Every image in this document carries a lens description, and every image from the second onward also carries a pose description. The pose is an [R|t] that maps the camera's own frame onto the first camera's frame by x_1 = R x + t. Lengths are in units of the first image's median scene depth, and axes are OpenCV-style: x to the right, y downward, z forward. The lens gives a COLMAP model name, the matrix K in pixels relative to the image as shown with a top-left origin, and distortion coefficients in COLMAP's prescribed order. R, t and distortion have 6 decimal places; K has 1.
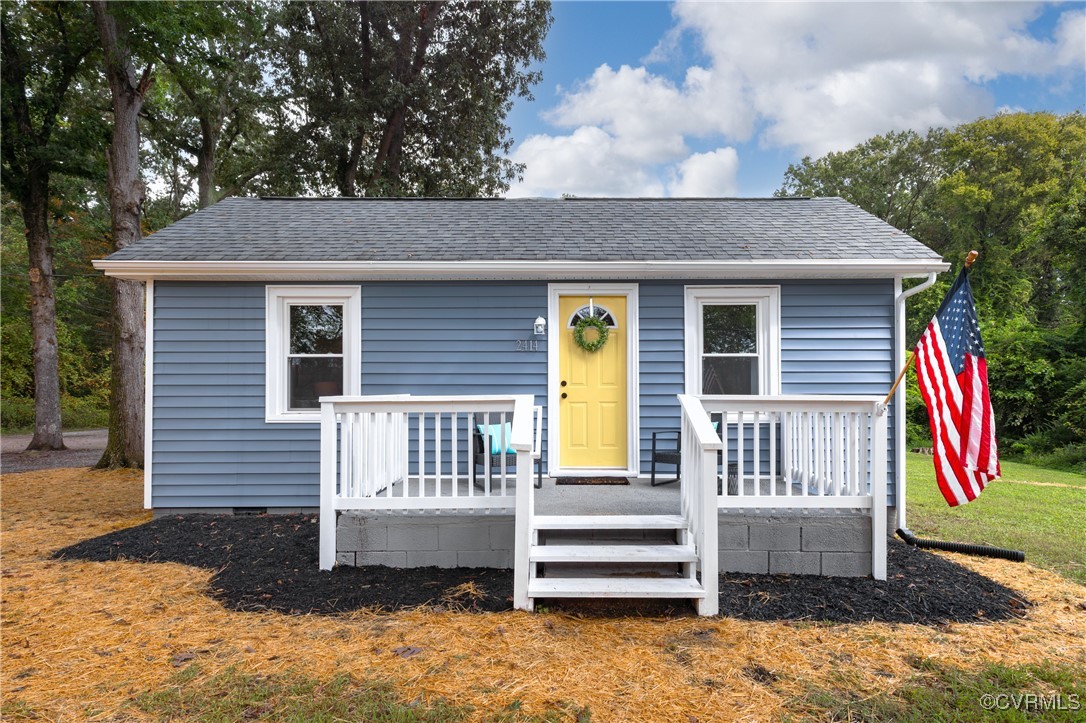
lens RADIAL K [[576.2, 0, 537.6], [0, 576.2, 390.3], [0, 0, 1]] dist [-0.001306, 0.000375]
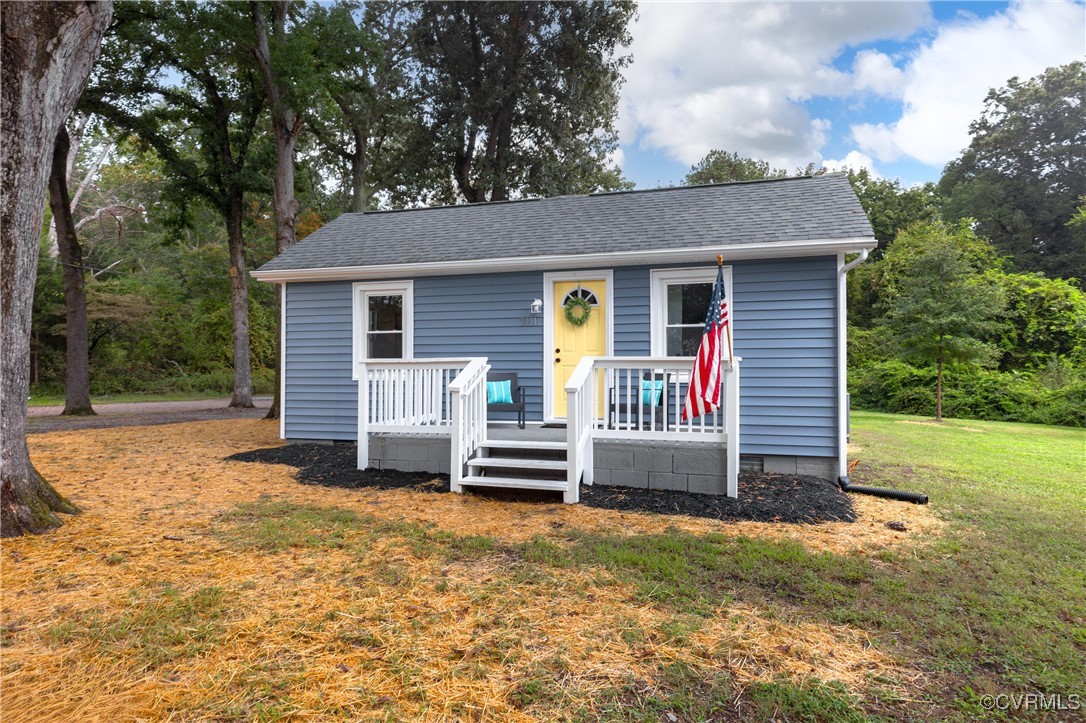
lens RADIAL K [[649.9, 0, 543.0], [0, 649.9, 361.5], [0, 0, 1]] dist [-0.005407, -0.001211]
pose [[0.956166, -0.004241, -0.292795, 0.434919], [0.003087, 0.999986, -0.004402, 0.018441], [0.292810, 0.003305, 0.956165, -0.380052]]
